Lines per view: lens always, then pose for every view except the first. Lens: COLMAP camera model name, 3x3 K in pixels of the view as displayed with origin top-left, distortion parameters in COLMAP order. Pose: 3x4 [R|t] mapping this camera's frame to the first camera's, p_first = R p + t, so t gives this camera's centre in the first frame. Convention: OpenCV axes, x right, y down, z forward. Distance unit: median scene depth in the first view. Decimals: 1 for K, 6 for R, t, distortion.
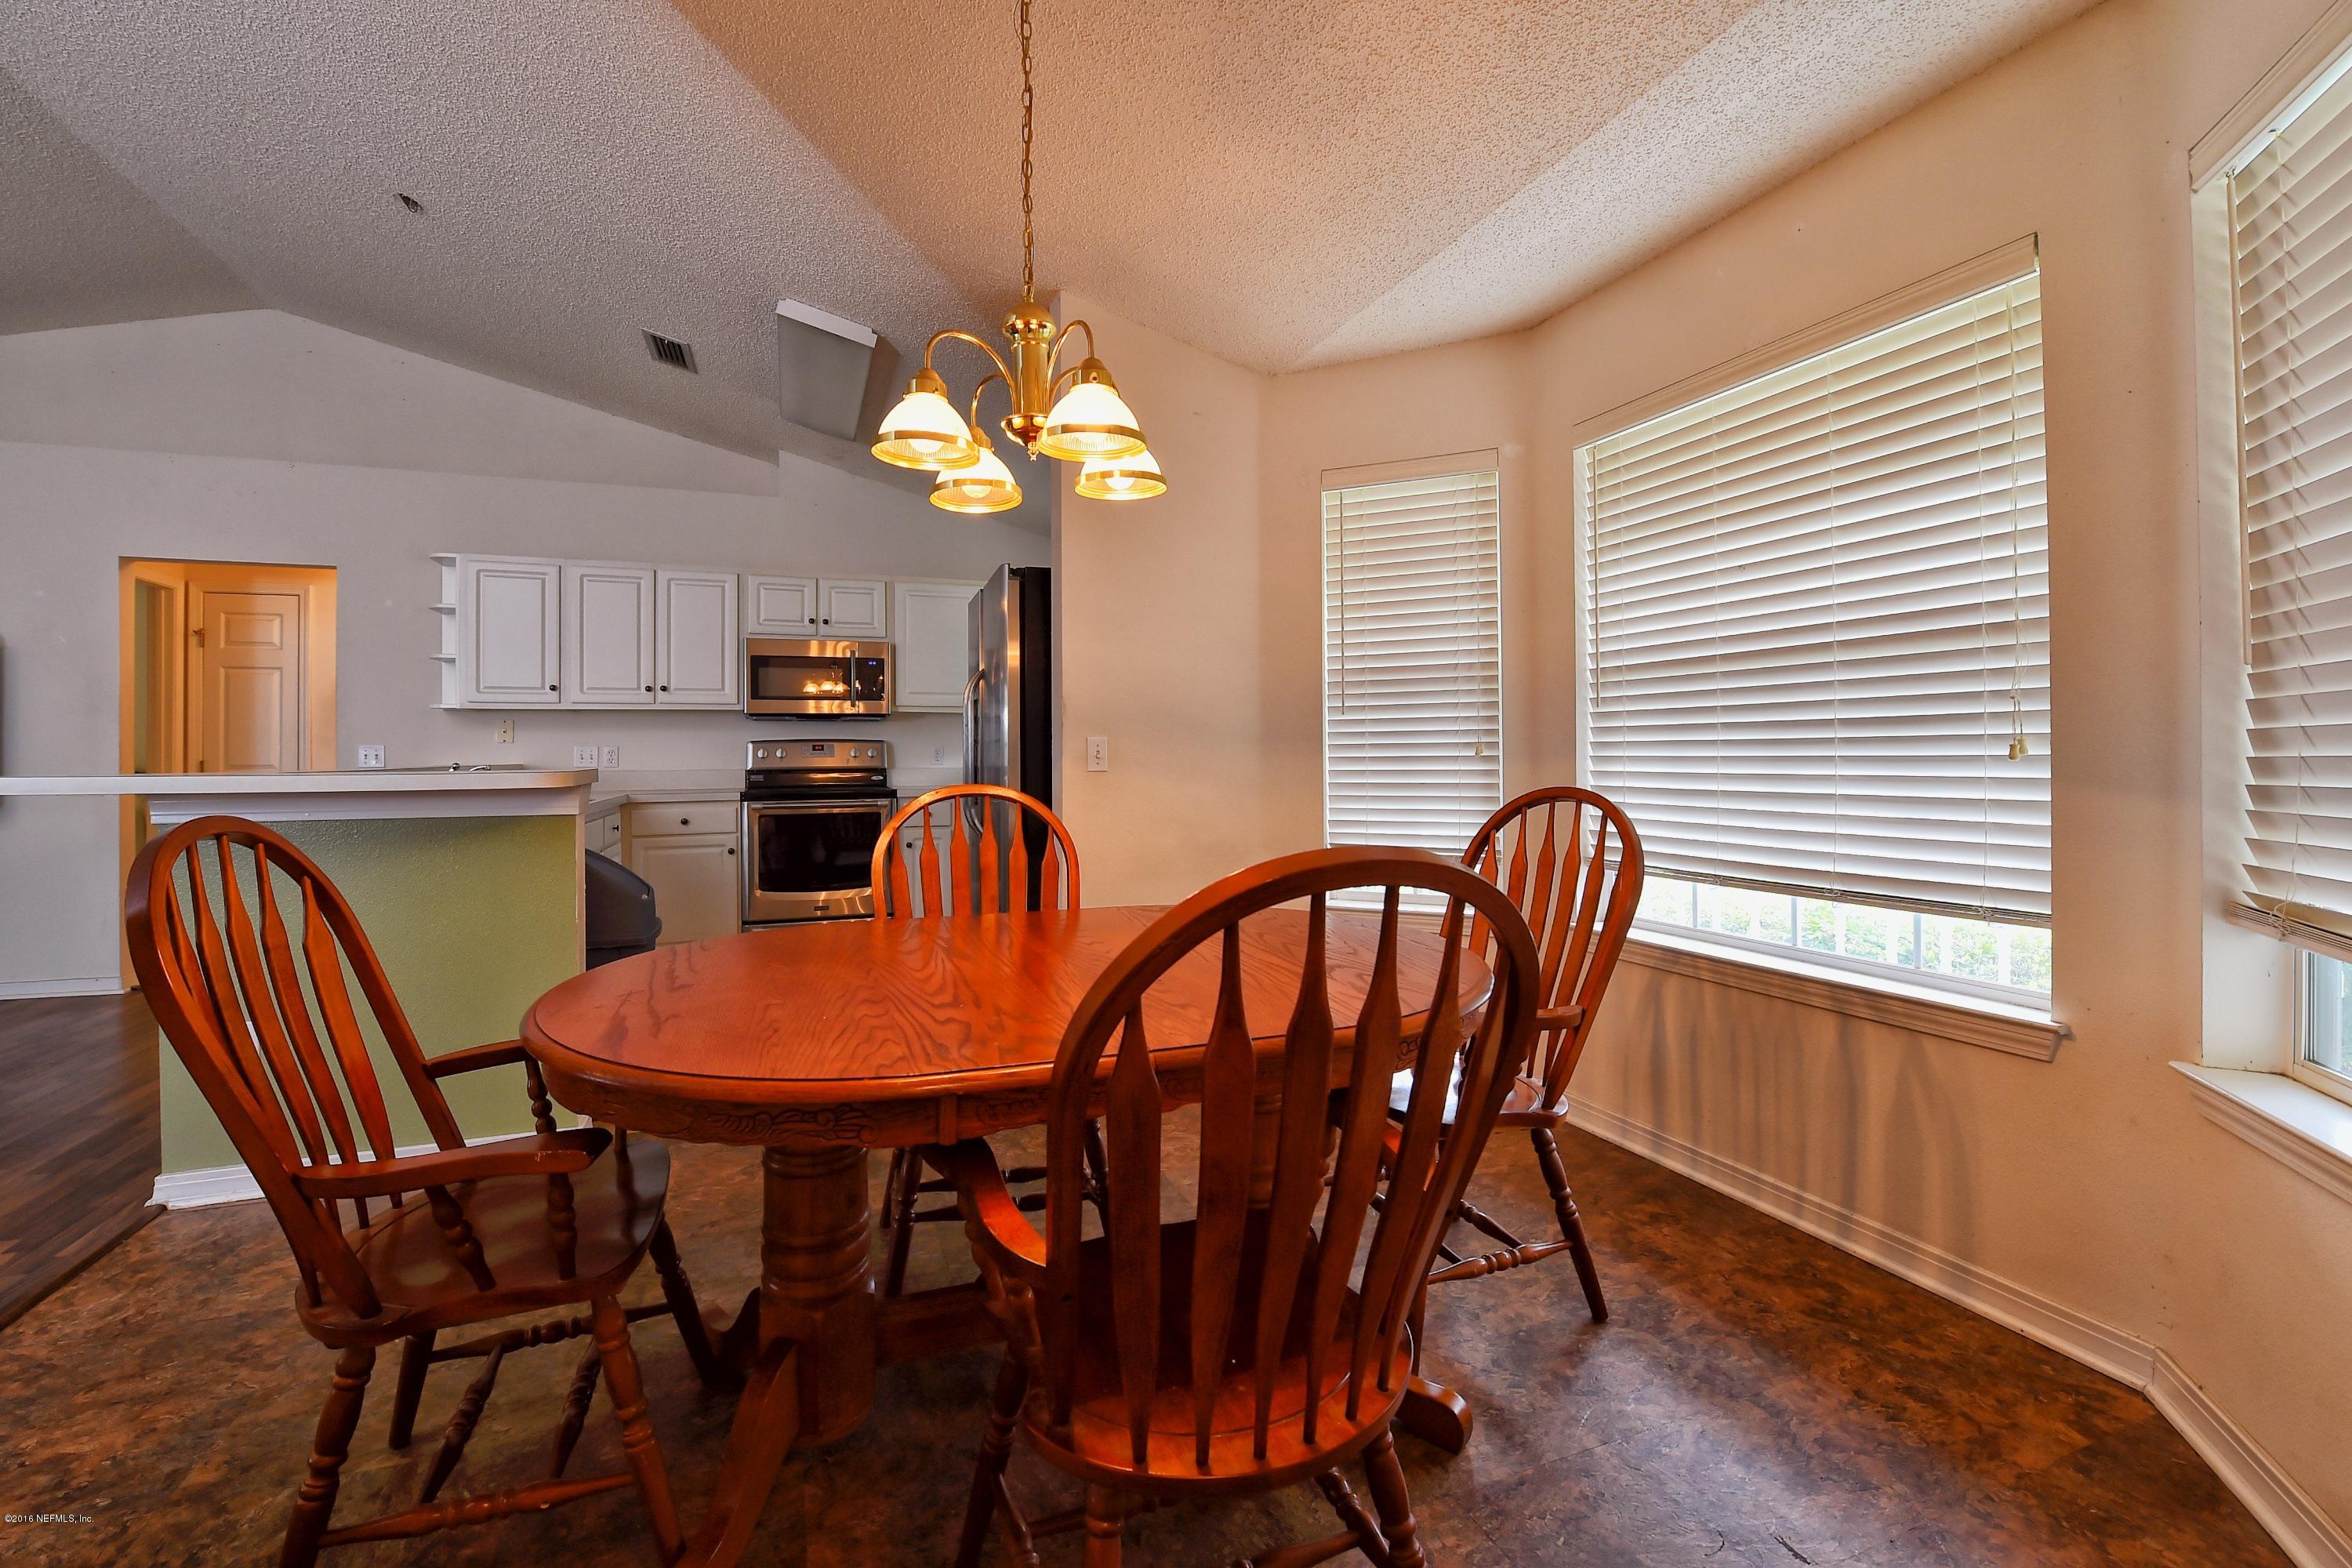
lens RADIAL K [[960.7, 0, 1157.8], [0, 960.7, 750.2], [0, 0, 1]] dist [-0.018549, -0.000758]
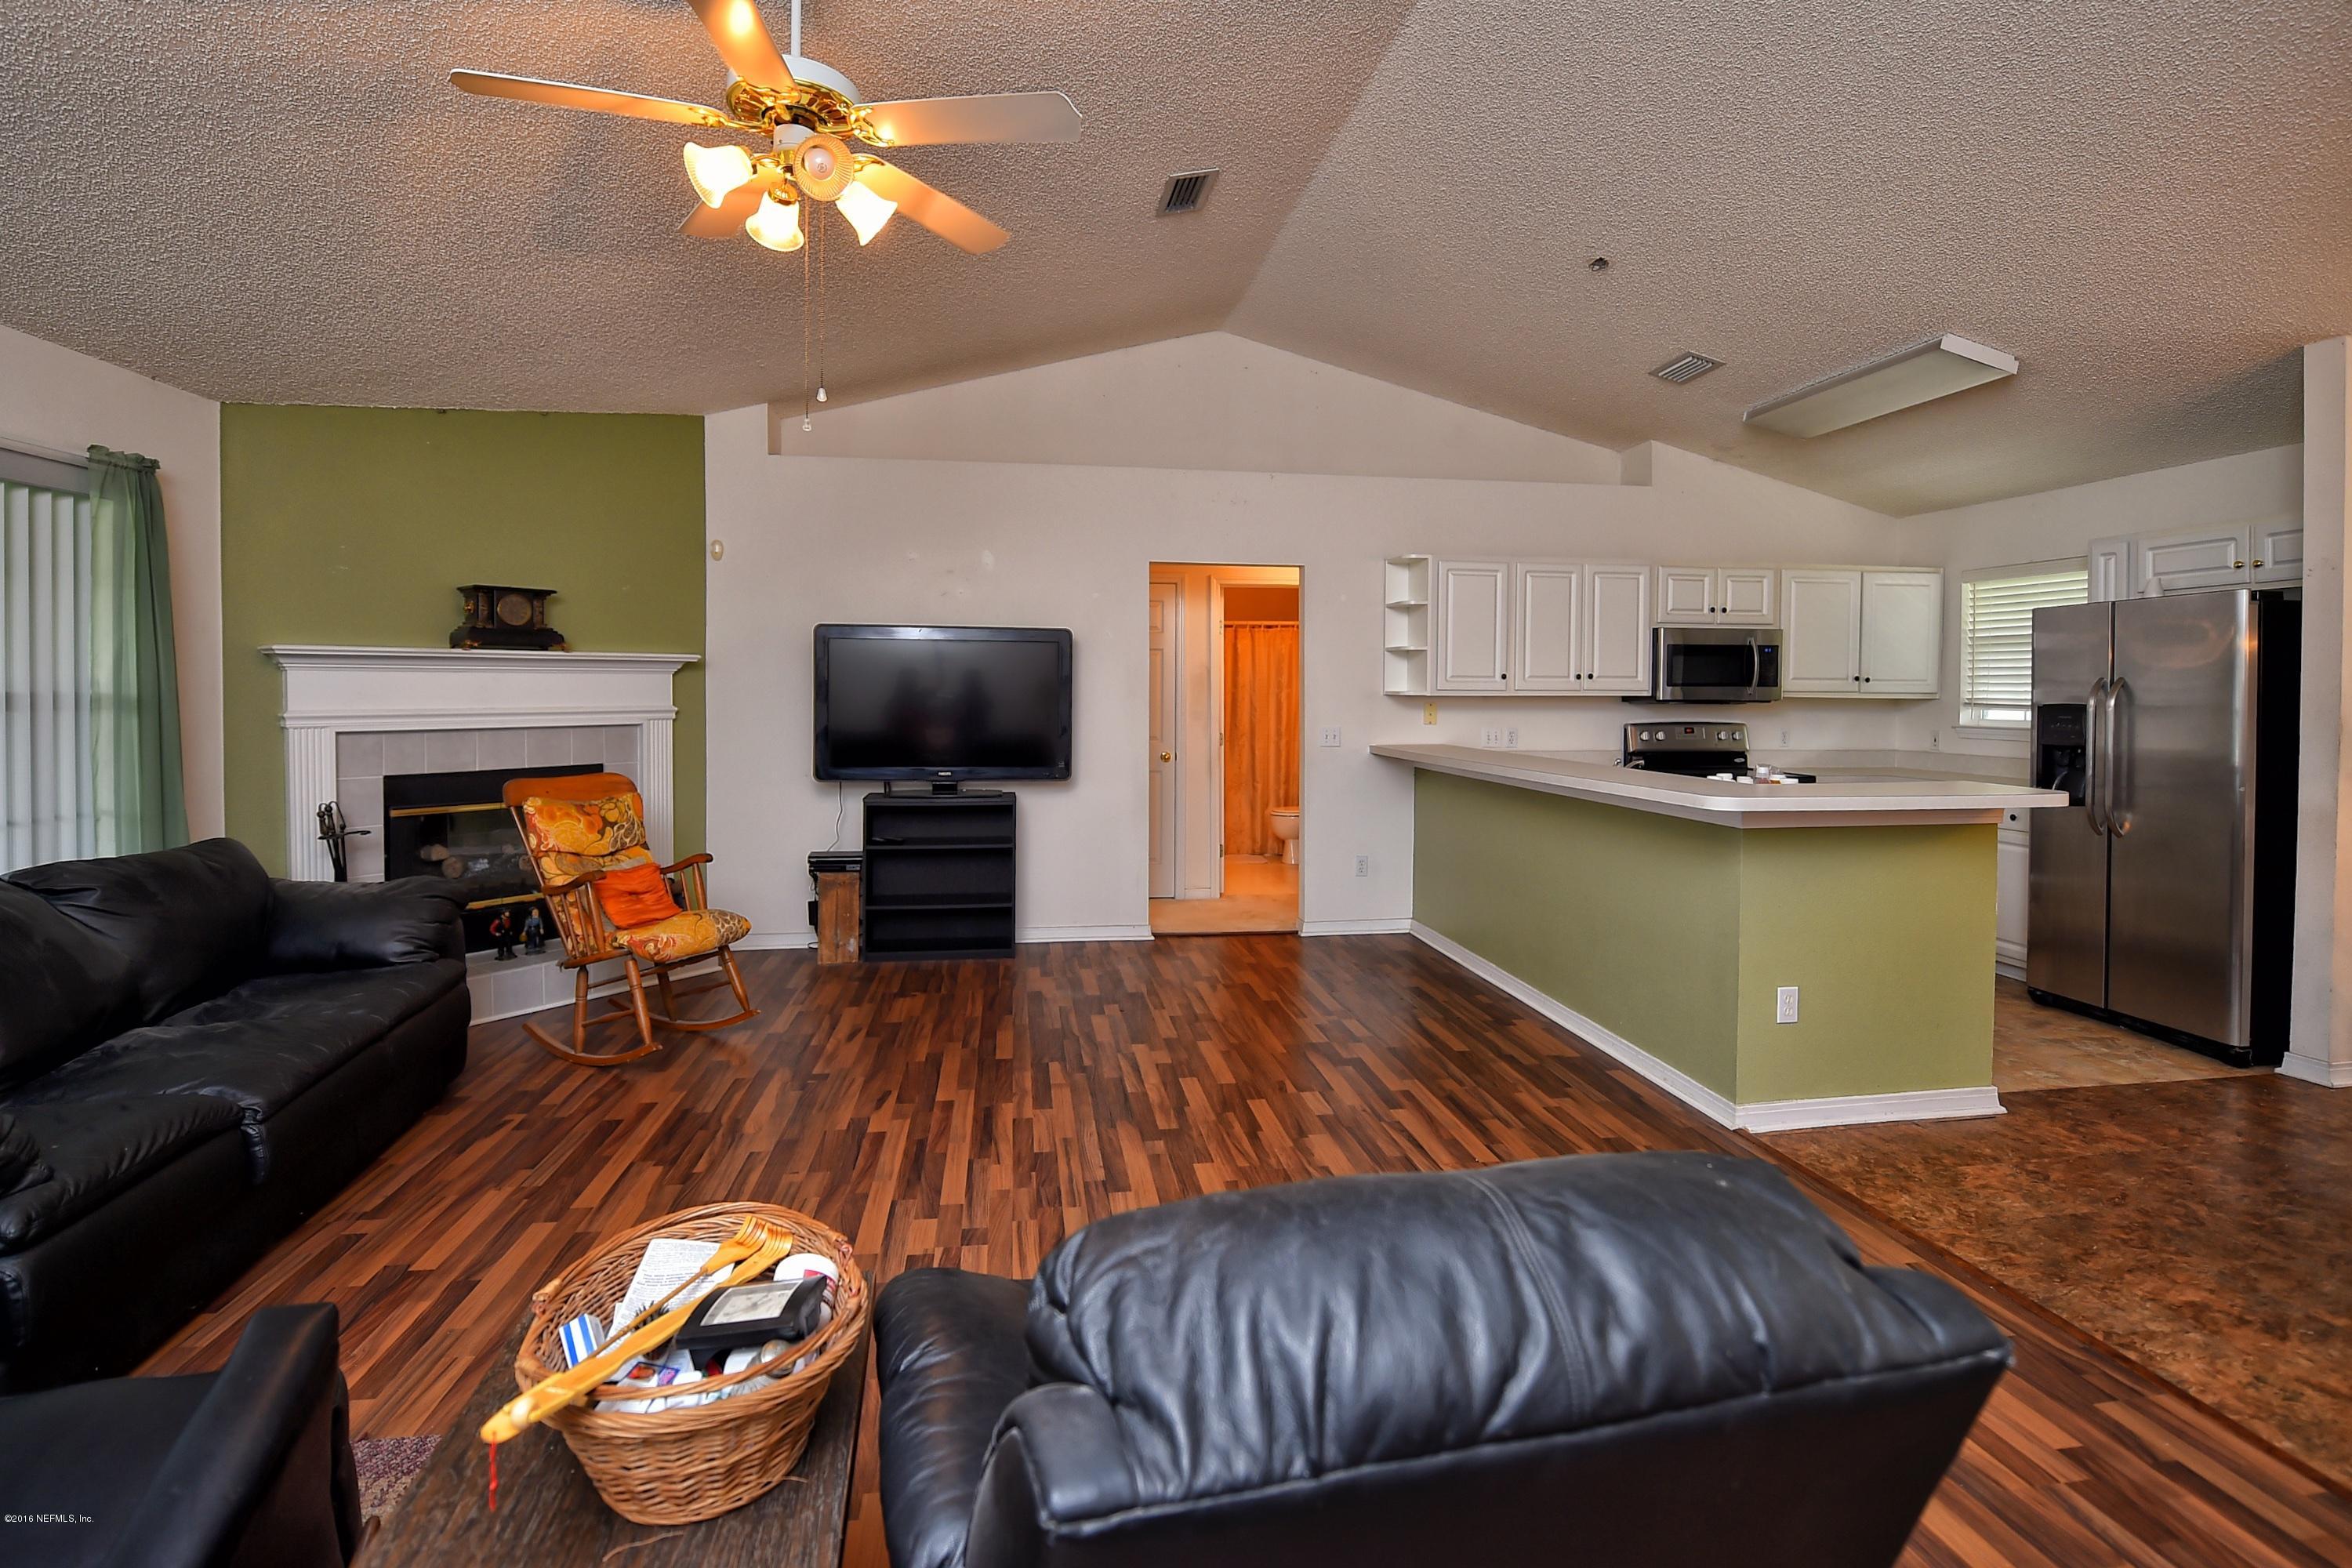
lens RADIAL K [[1077.5, 0, 1176.7], [0, 1077.5, 717.9], [0, 0, 1]] dist [-0.025911, -0.000468]
pose [[0.978947, 0.016982, -0.203406, -0.889208], [-0.011605, 0.999552, 0.027598, -0.057398], [0.203784, -0.024657, 0.978705, -0.318195]]
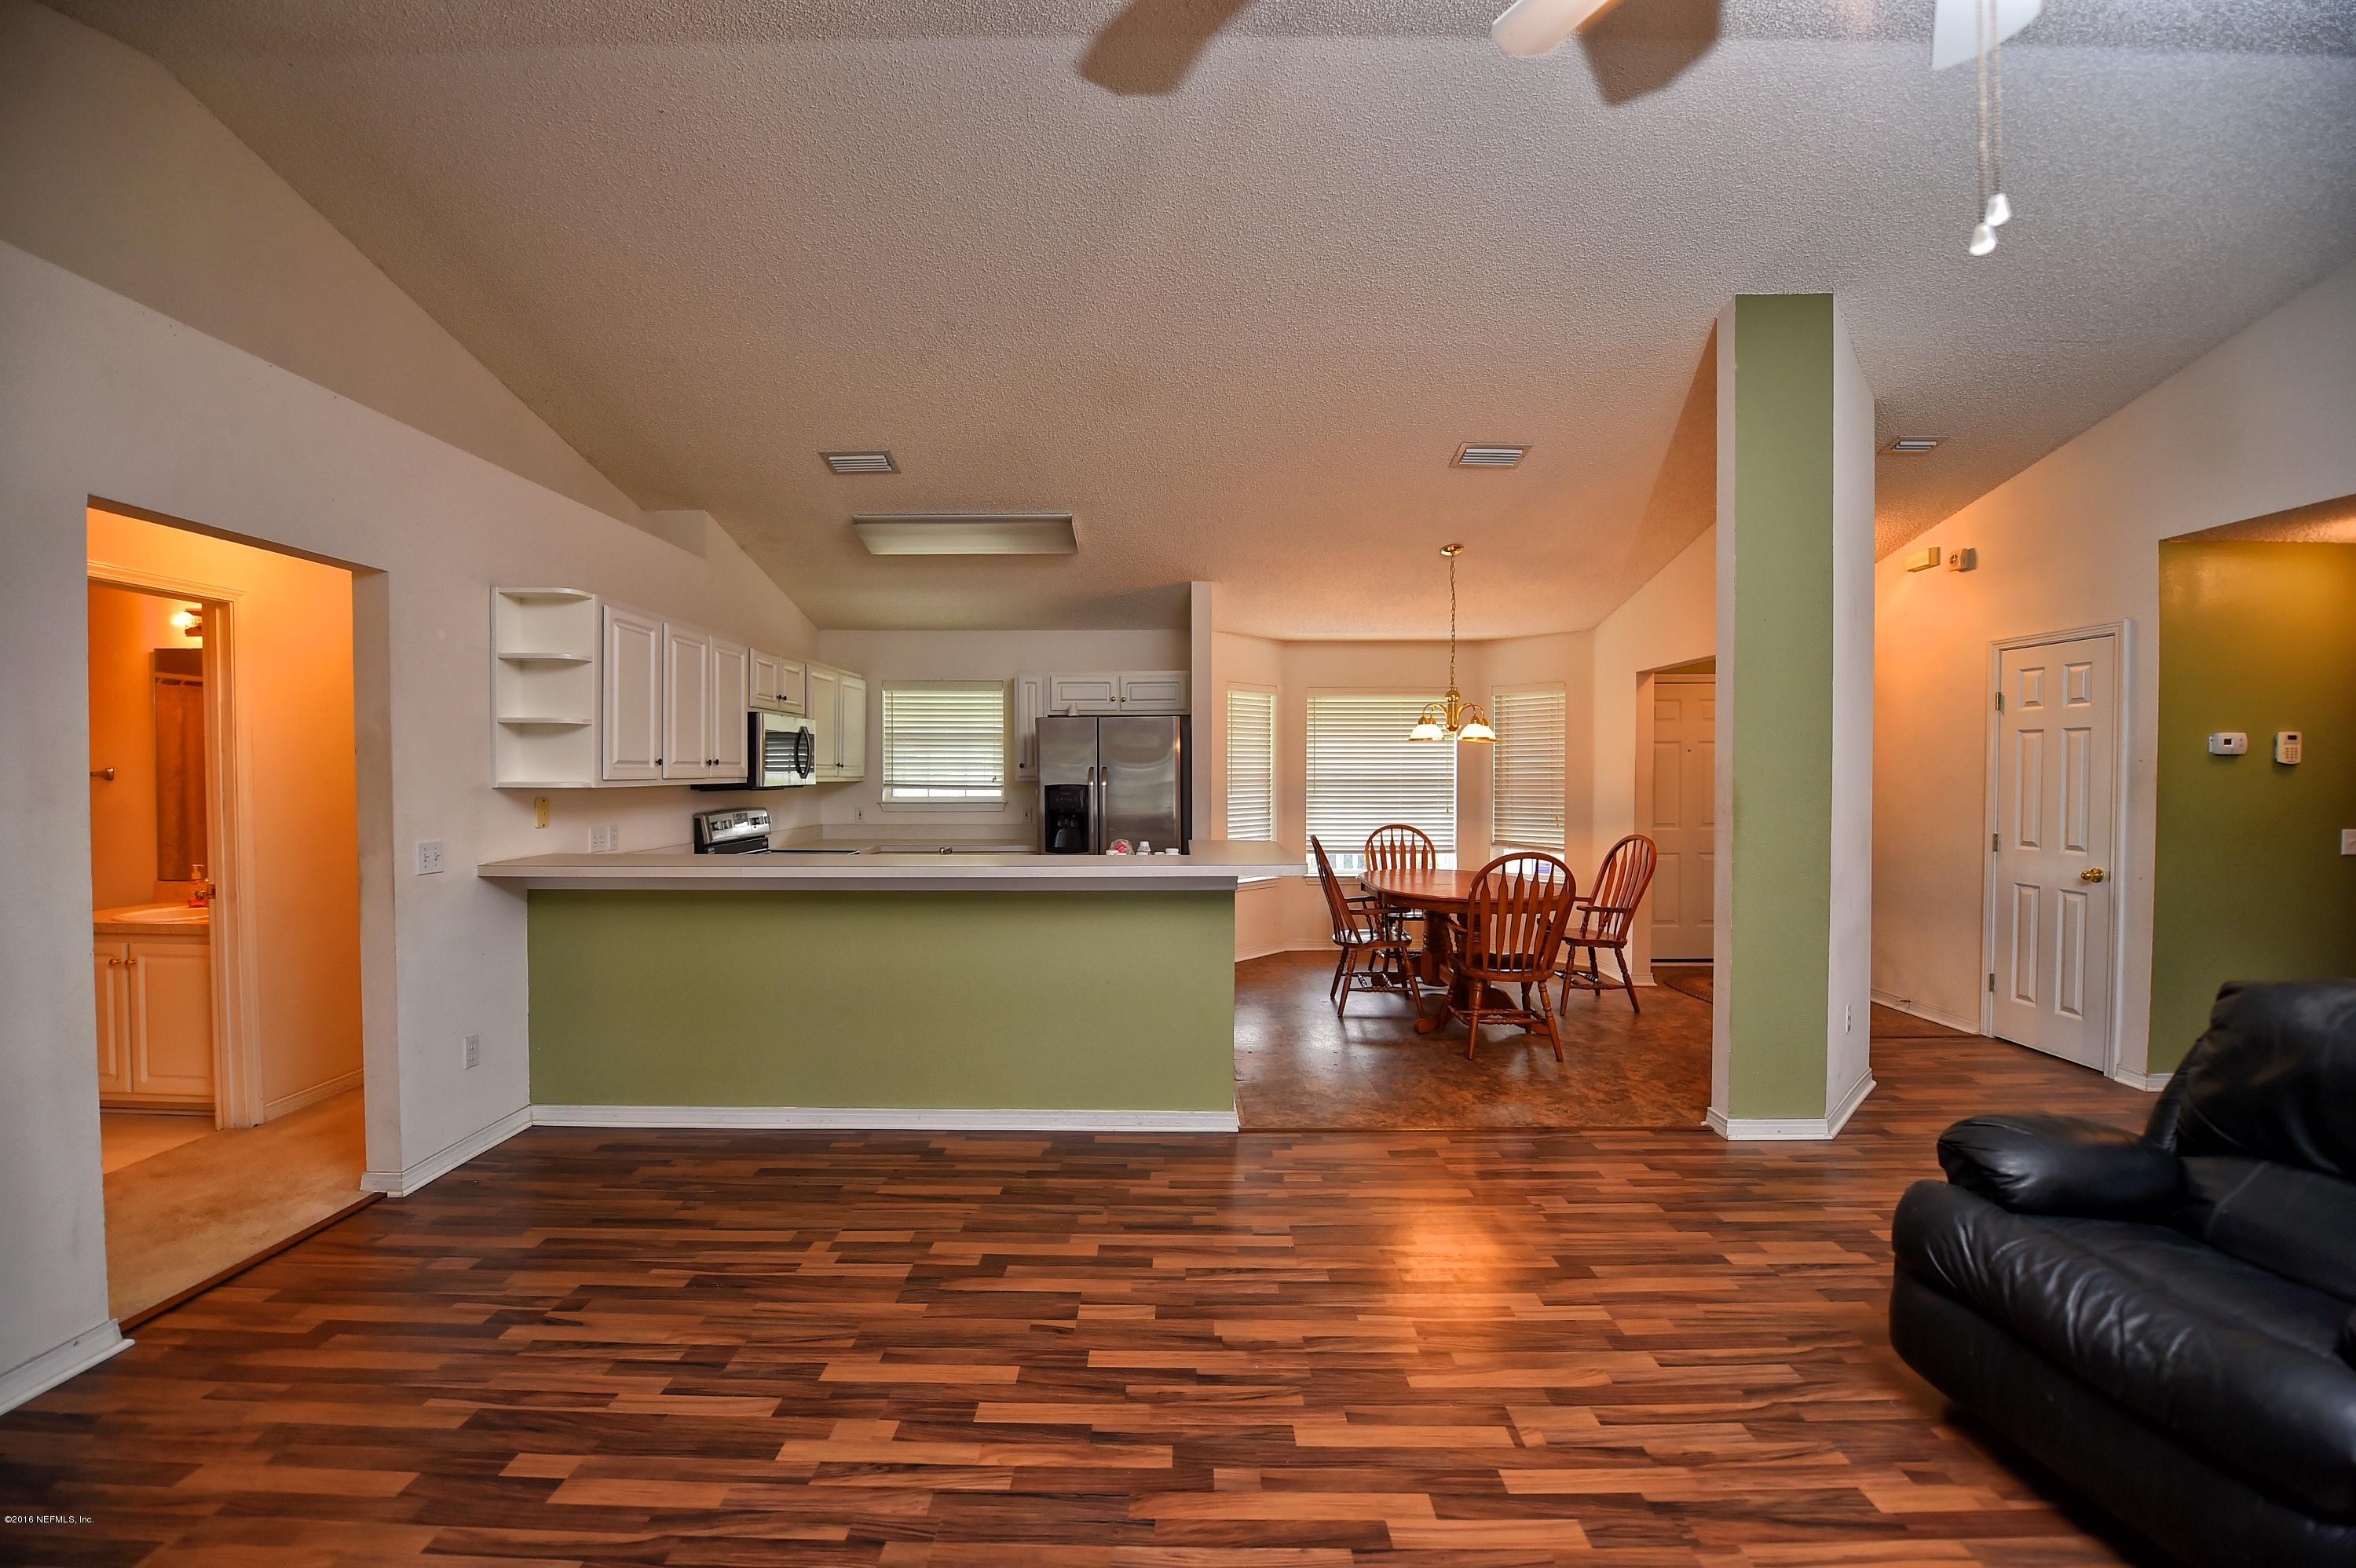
lens RADIAL K [[924.7, 0, 1157.8], [0, 924.7, 783.1], [0, 0, 1]] dist [-0.020819, -0.001976]
pose [[0.360578, -0.005010, 0.932716, -1.499710], [-0.003869, 0.999969, 0.006867, -0.065400], [-0.932721, -0.006084, 0.360547, 0.329247]]
